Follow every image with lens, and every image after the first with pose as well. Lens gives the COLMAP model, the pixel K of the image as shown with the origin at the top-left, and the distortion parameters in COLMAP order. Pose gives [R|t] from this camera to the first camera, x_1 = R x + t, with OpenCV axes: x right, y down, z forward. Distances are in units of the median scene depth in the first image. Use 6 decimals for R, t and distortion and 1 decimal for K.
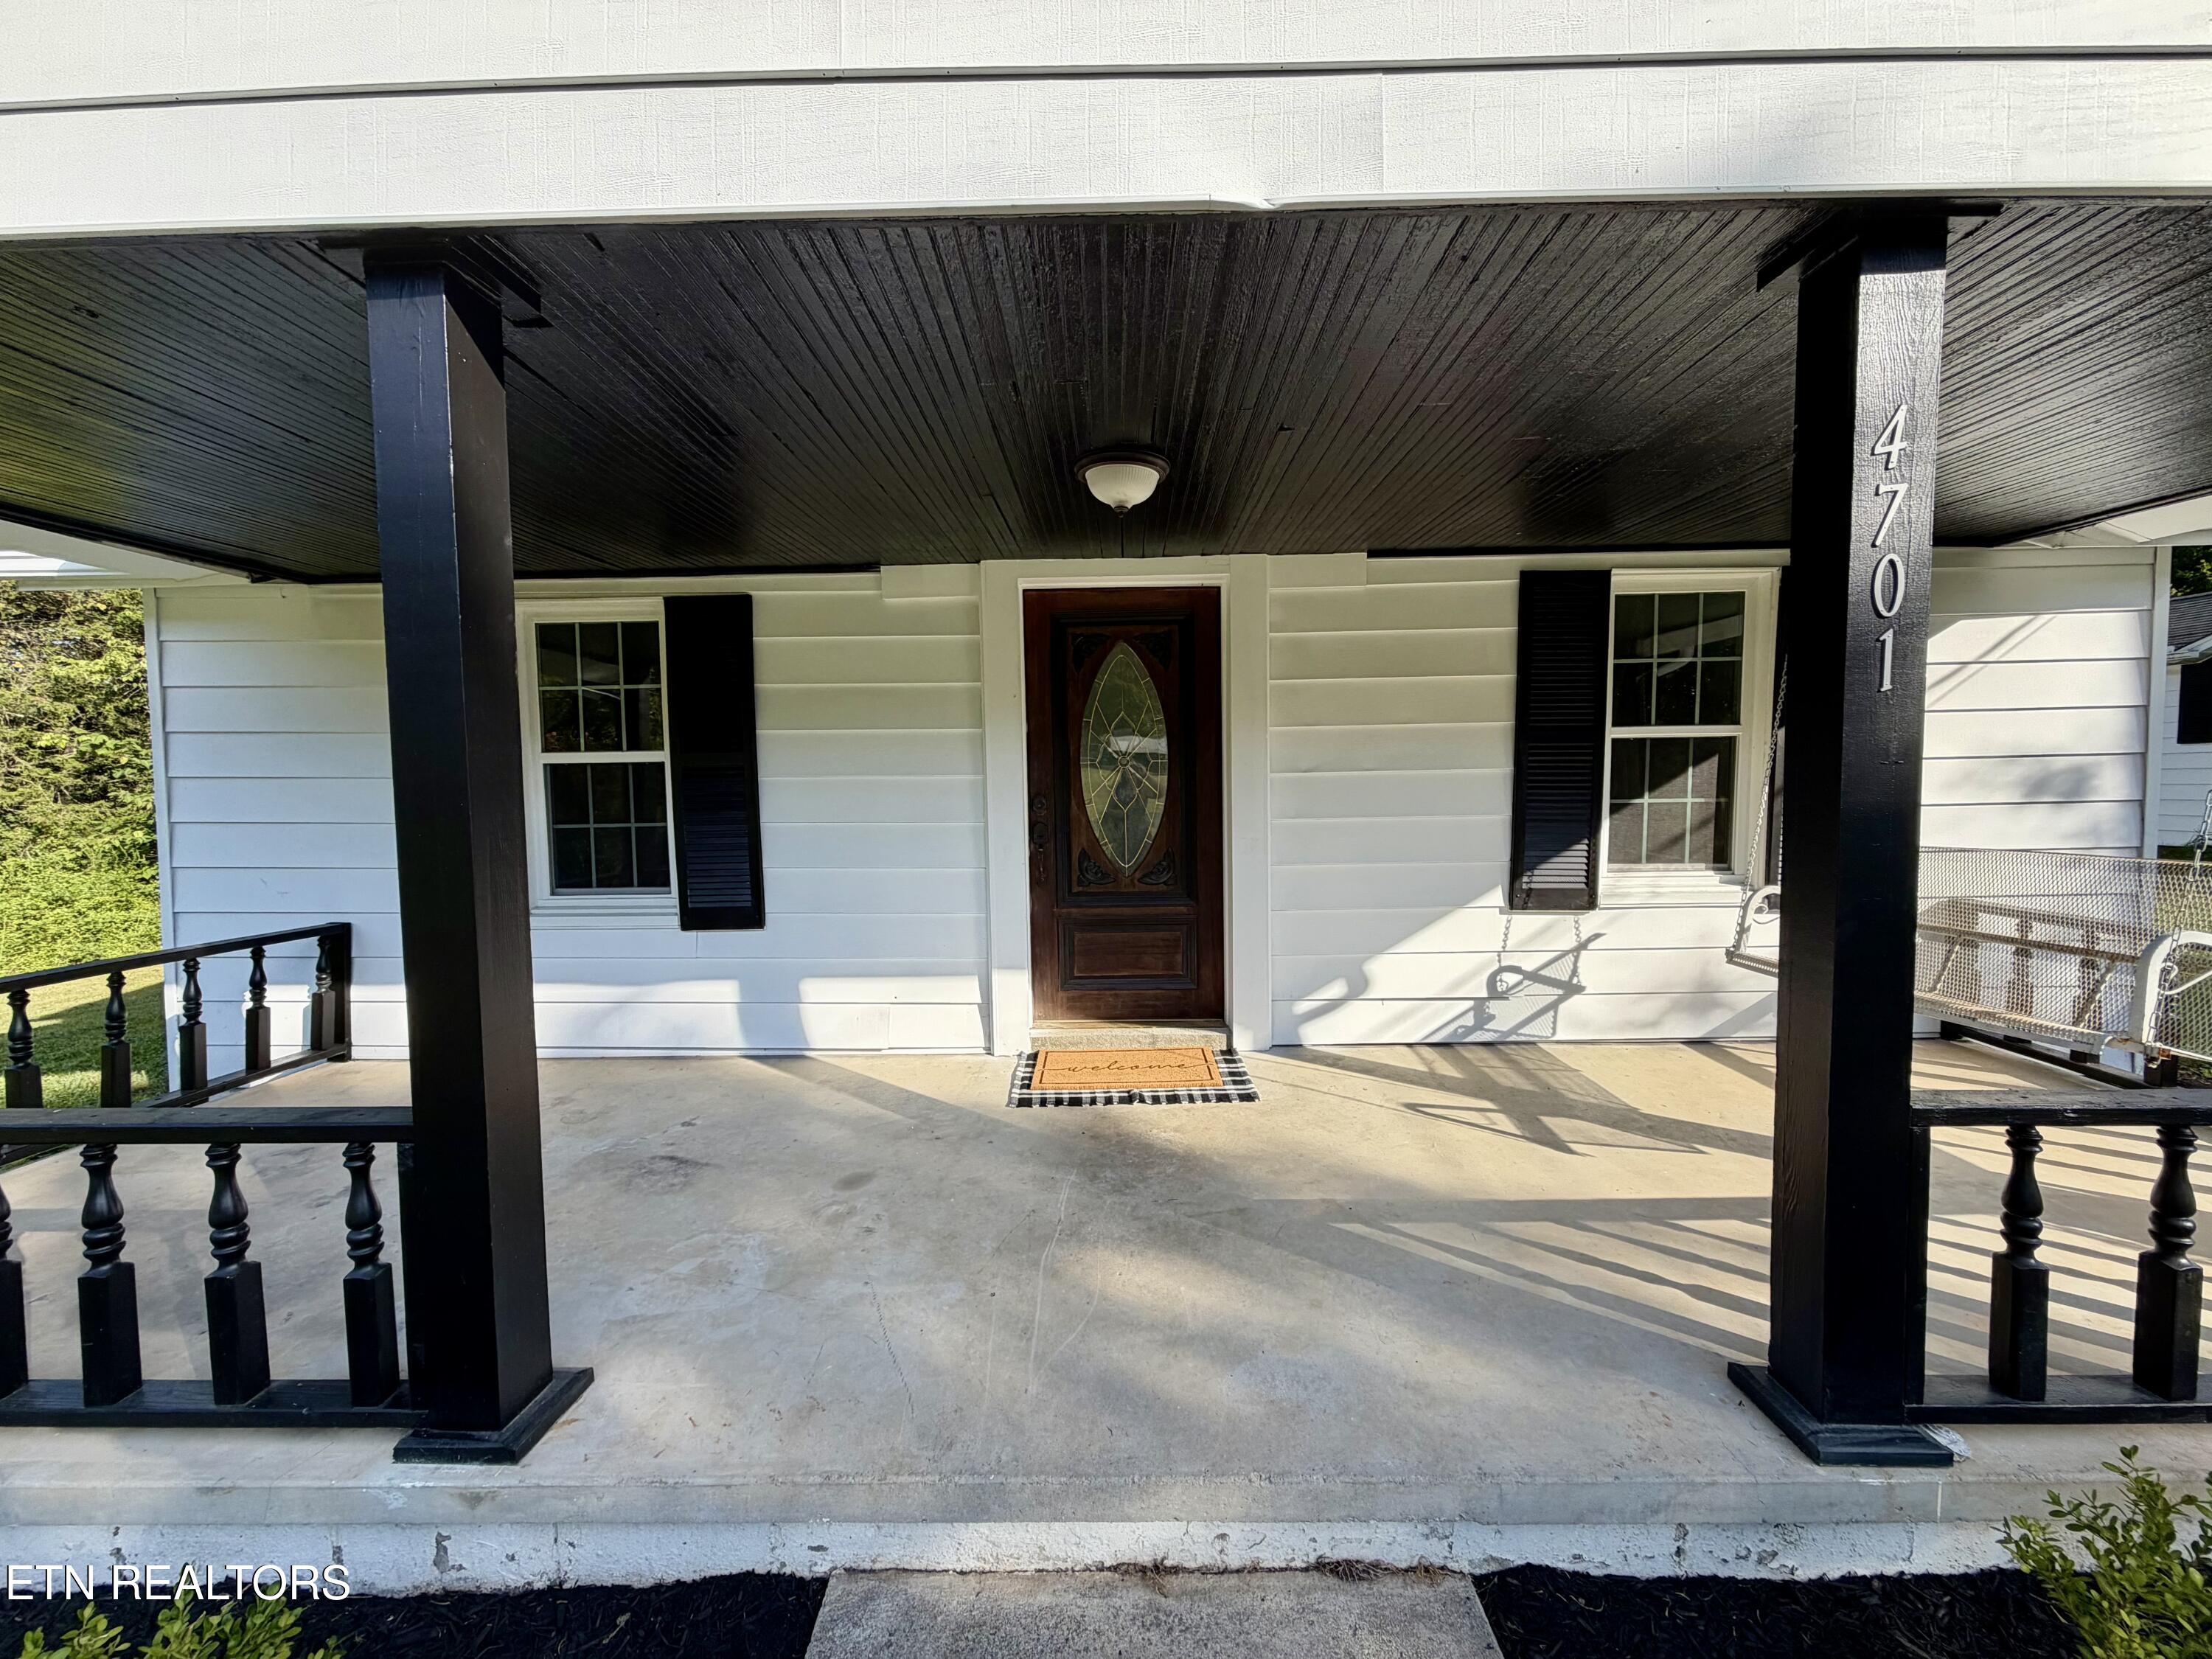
lens RADIAL K [[885.2, 0, 1090.1], [0, 885.2, 833.2], [0, 0, 1]] dist [0.001676, 0.000041]
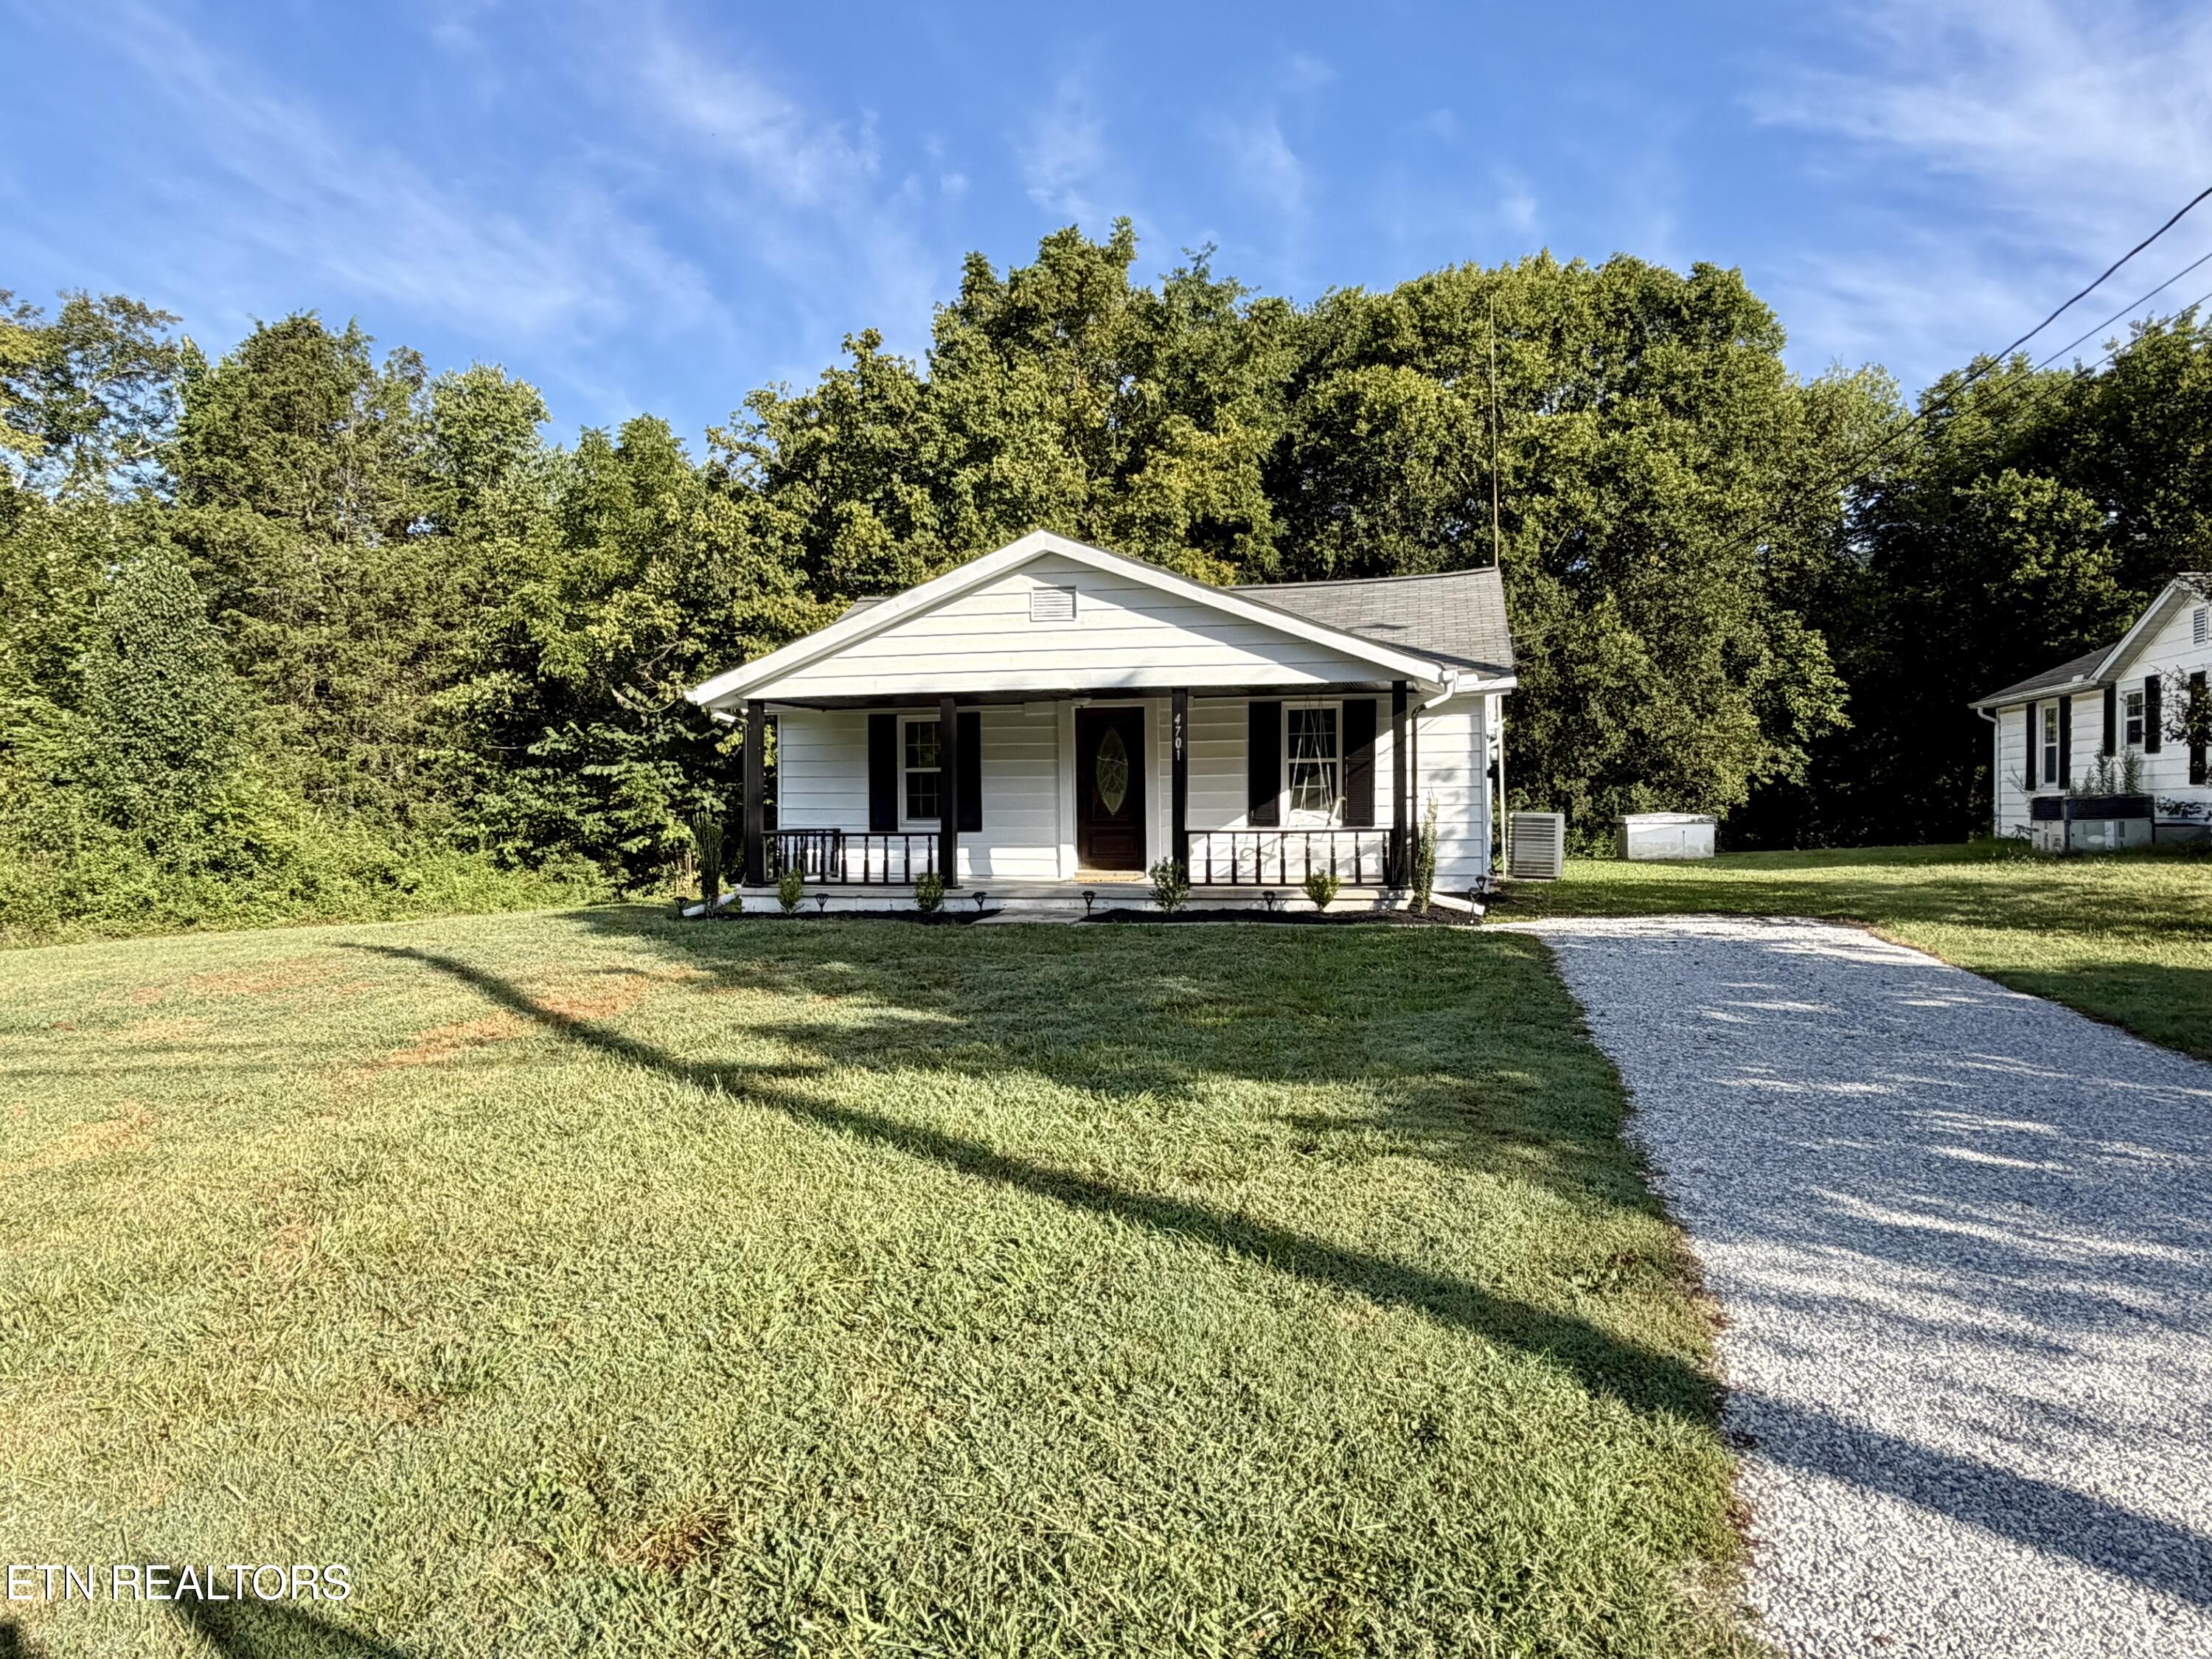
lens RADIAL K [[1464.4, 0, 1101.9], [0, 1464.4, 836.7], [0, 0, 1]] dist [-0.002136, 0.003115]
pose [[0.978151, 0.009977, -0.207657, 0.968731], [-0.017150, 0.999316, -0.032771, 0.272477], [0.207188, 0.035617, 0.977653, -3.463211]]
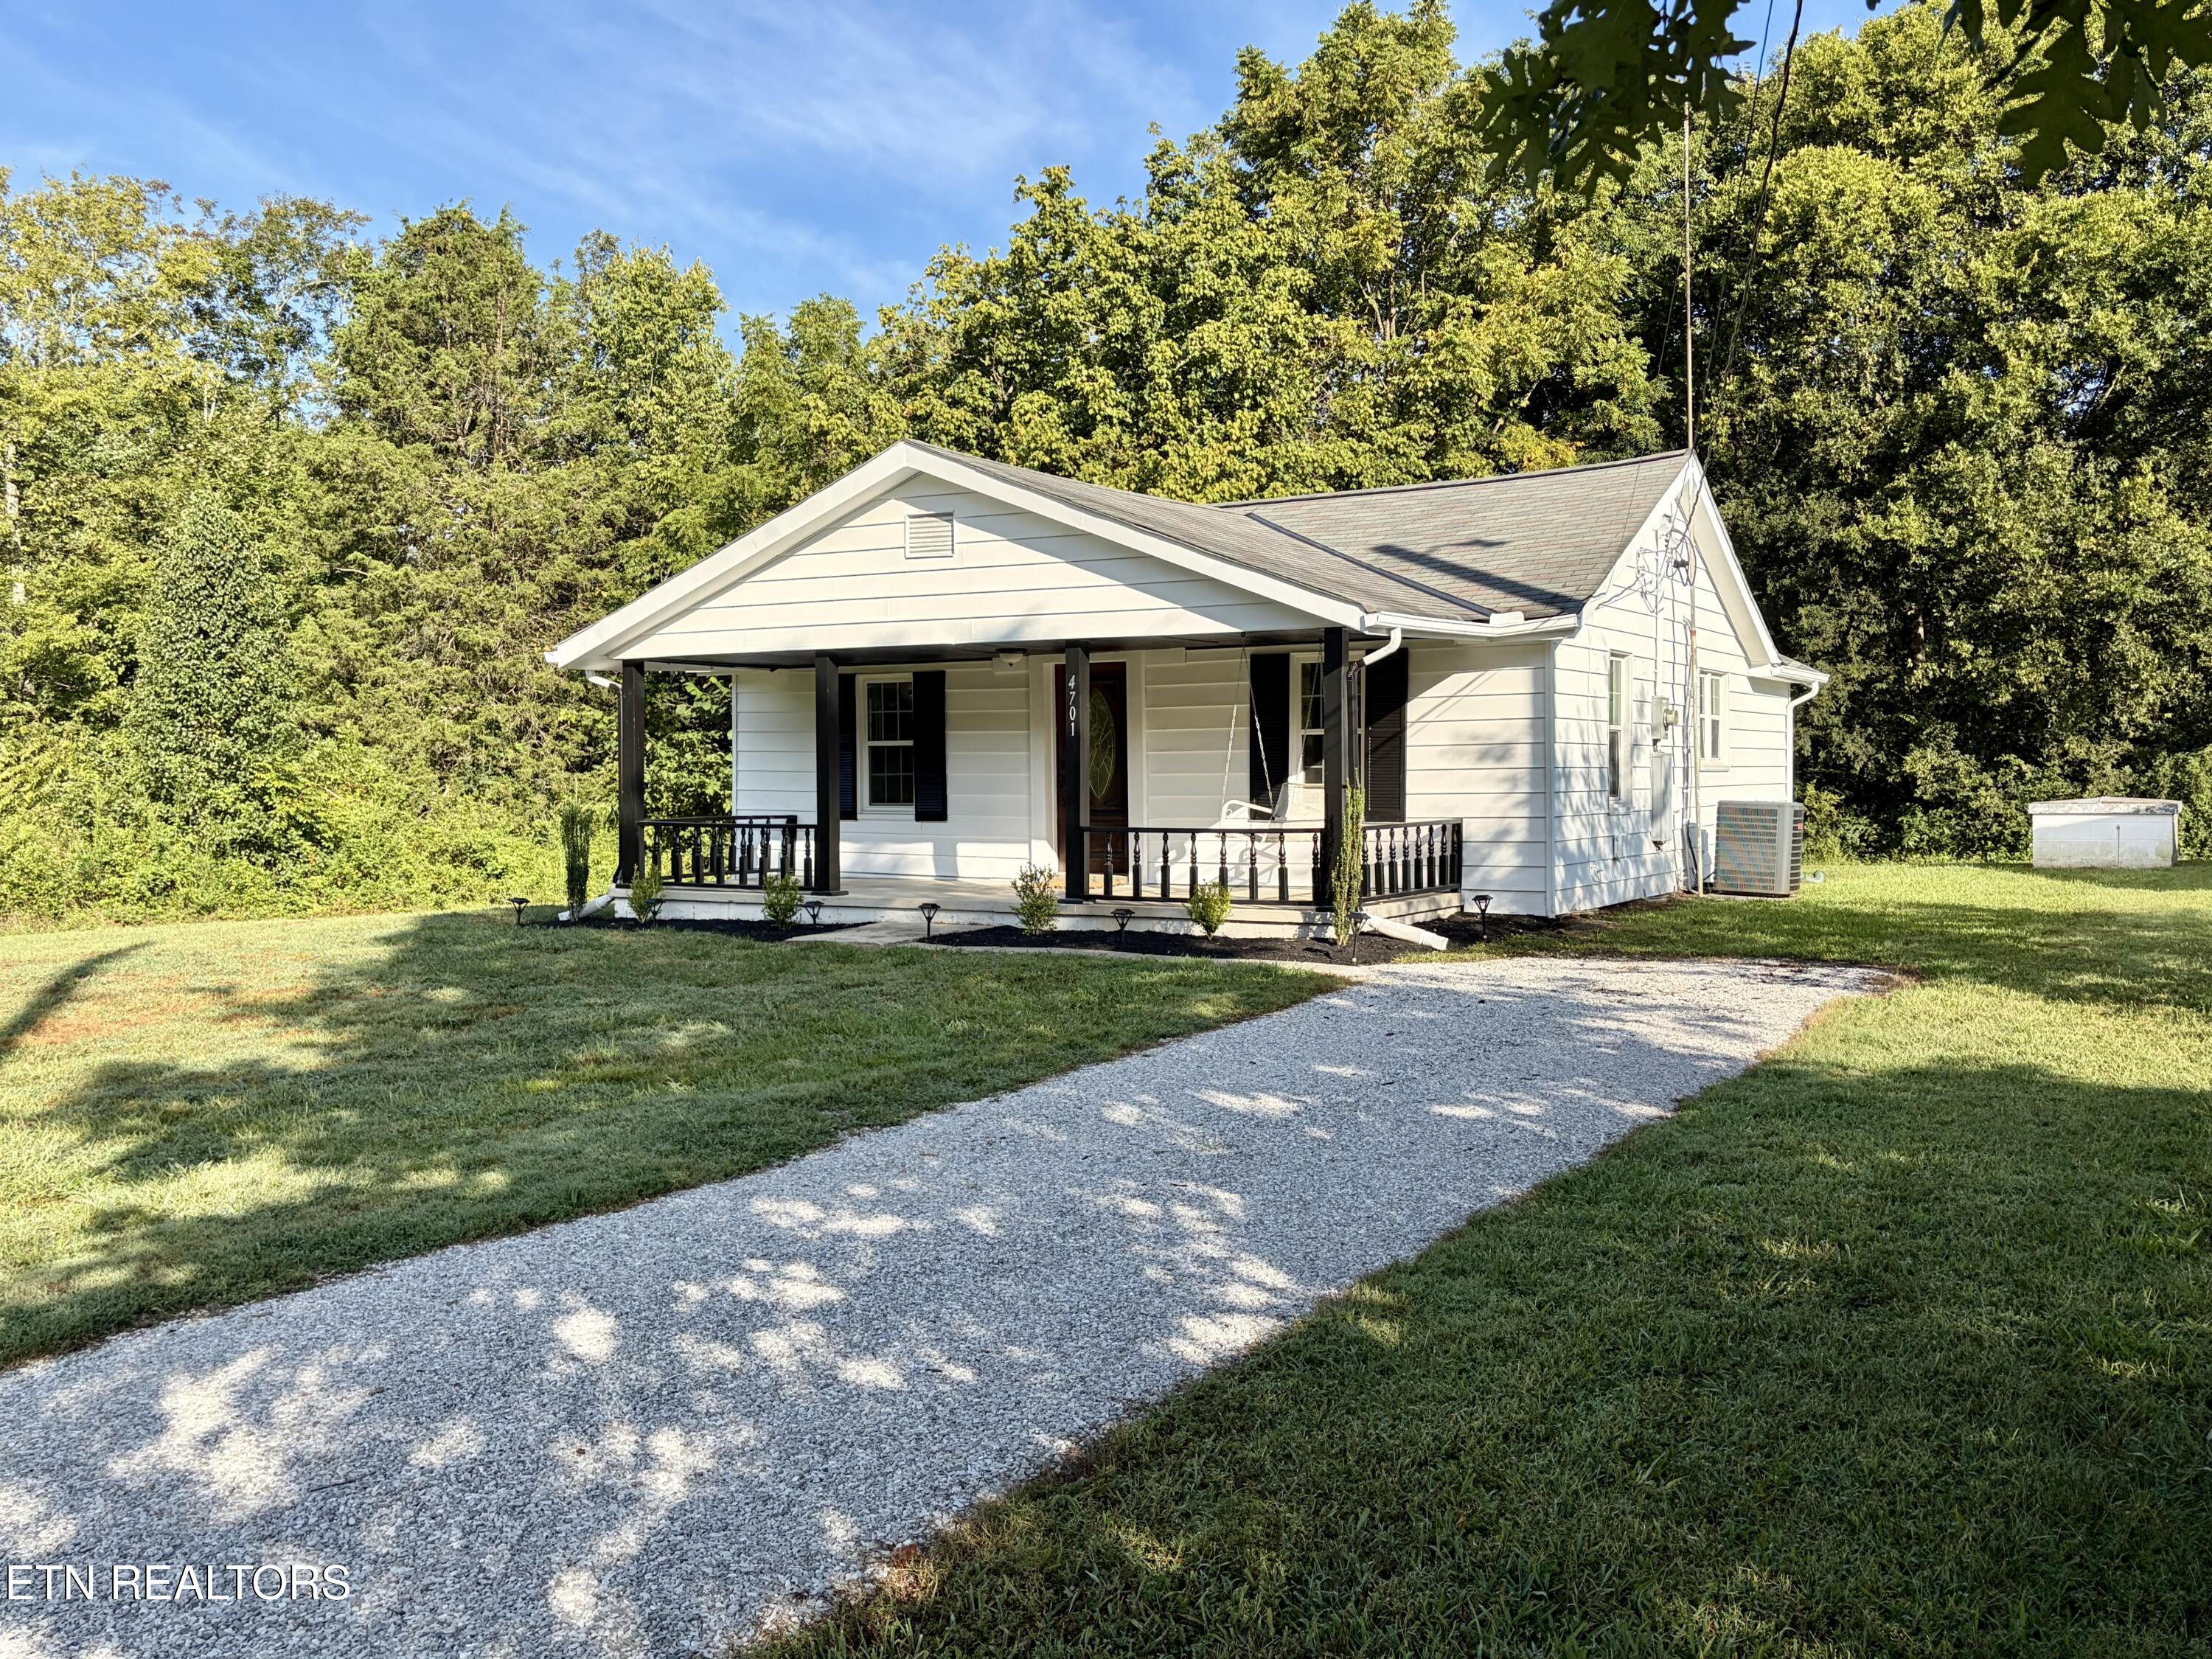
lens RADIAL K [[1939.5, 0, 1098.2], [0, 1939.5, 814.0], [0, 0, 1]] dist [0.038672, -0.026370]
pose [[0.871188, 0.020123, -0.490538, 2.349051], [-0.035204, 0.999148, -0.021535, 0.182665], [0.489686, 0.036030, 0.871154, -3.045404]]
